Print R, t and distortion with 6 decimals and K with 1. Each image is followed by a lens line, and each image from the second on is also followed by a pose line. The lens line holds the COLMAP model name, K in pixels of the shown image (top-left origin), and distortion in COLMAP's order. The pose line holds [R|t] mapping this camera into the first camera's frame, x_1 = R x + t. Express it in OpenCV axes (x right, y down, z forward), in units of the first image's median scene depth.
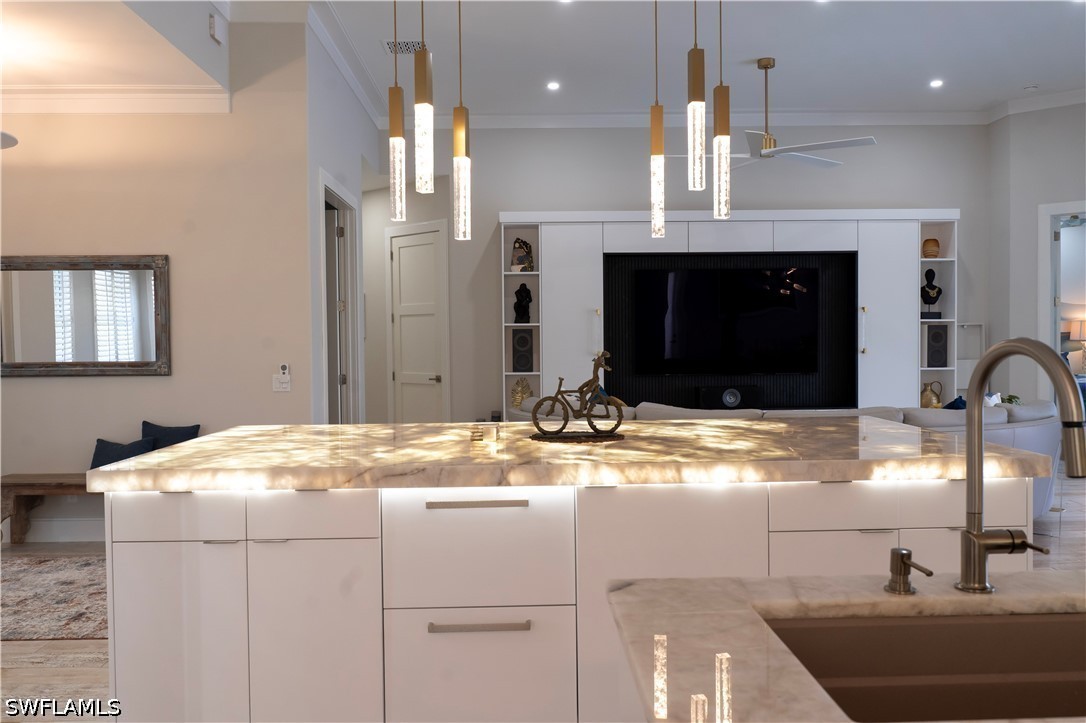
lens RADIAL K [[870.2, 0, 539.5], [0, 870.2, 361.8], [0, 0, 1]] dist [-0.007894, -0.009999]
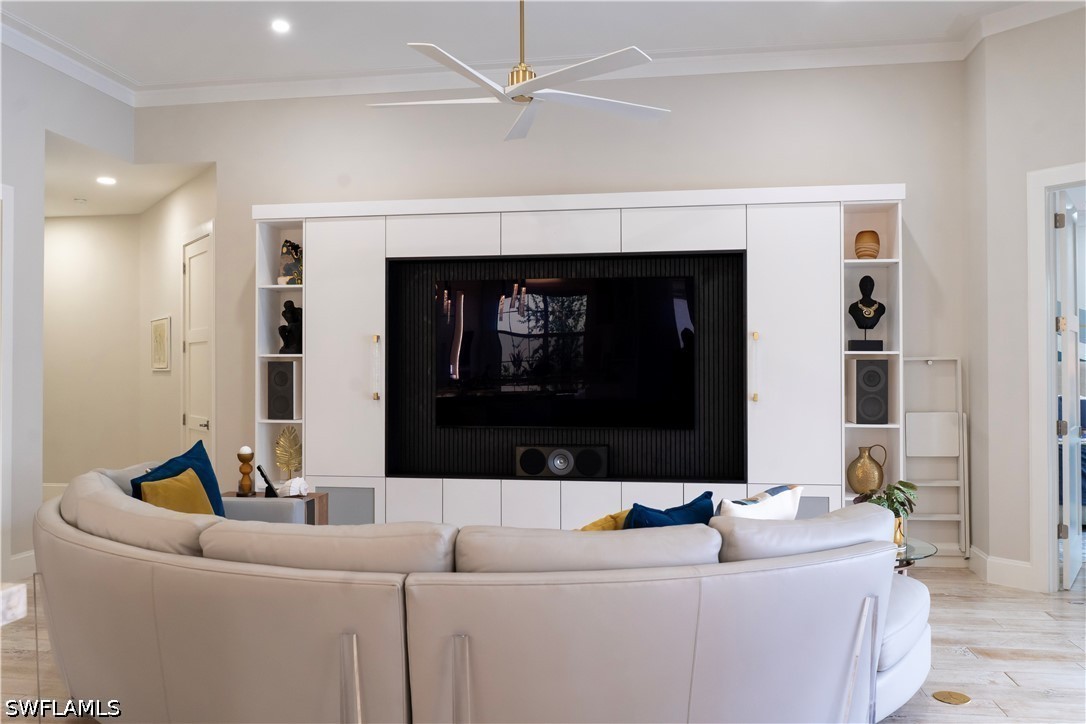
lens RADIAL K [[870.2, 0, 545.7], [0, 870.2, 360.8], [0, 0, 1]] dist [-0.007894, -0.009999]
pose [[0.984026, 0.006928, -0.177889, 0.330949], [-0.013184, 0.999334, -0.034011, -0.015774], [0.177535, 0.035813, 0.983463, 0.305303]]
